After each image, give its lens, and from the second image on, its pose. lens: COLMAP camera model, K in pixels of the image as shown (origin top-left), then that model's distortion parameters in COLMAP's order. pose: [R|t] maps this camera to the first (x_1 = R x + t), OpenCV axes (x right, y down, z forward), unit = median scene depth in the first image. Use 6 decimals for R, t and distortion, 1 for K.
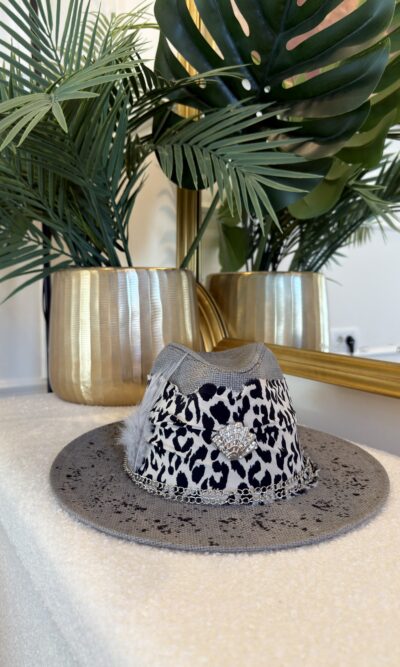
lens RADIAL K [[532.4, 0, 198.6], [0, 532.4, 334.2], [0, 0, 1]] dist [-0.002628, -0.030782]
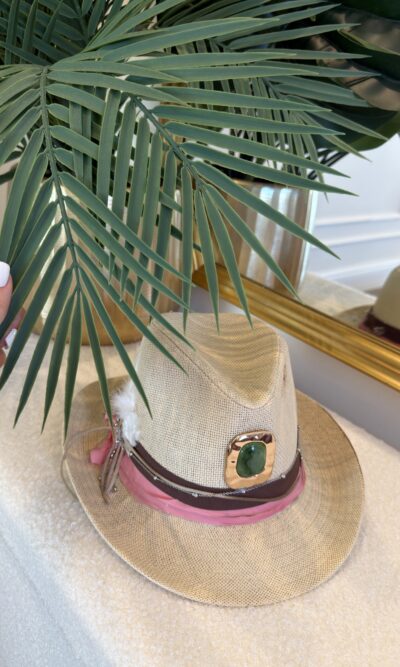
lens RADIAL K [[532.4, 0, 196.4], [0, 532.4, 332.4], [0, 0, 1]] dist [-0.002628, -0.030782]
pose [[0.978339, 0.043669, 0.202351, -0.168236], [-0.114217, 0.929113, 0.351715, -0.223728], [-0.172648, -0.367208, 0.913975, 0.165001]]
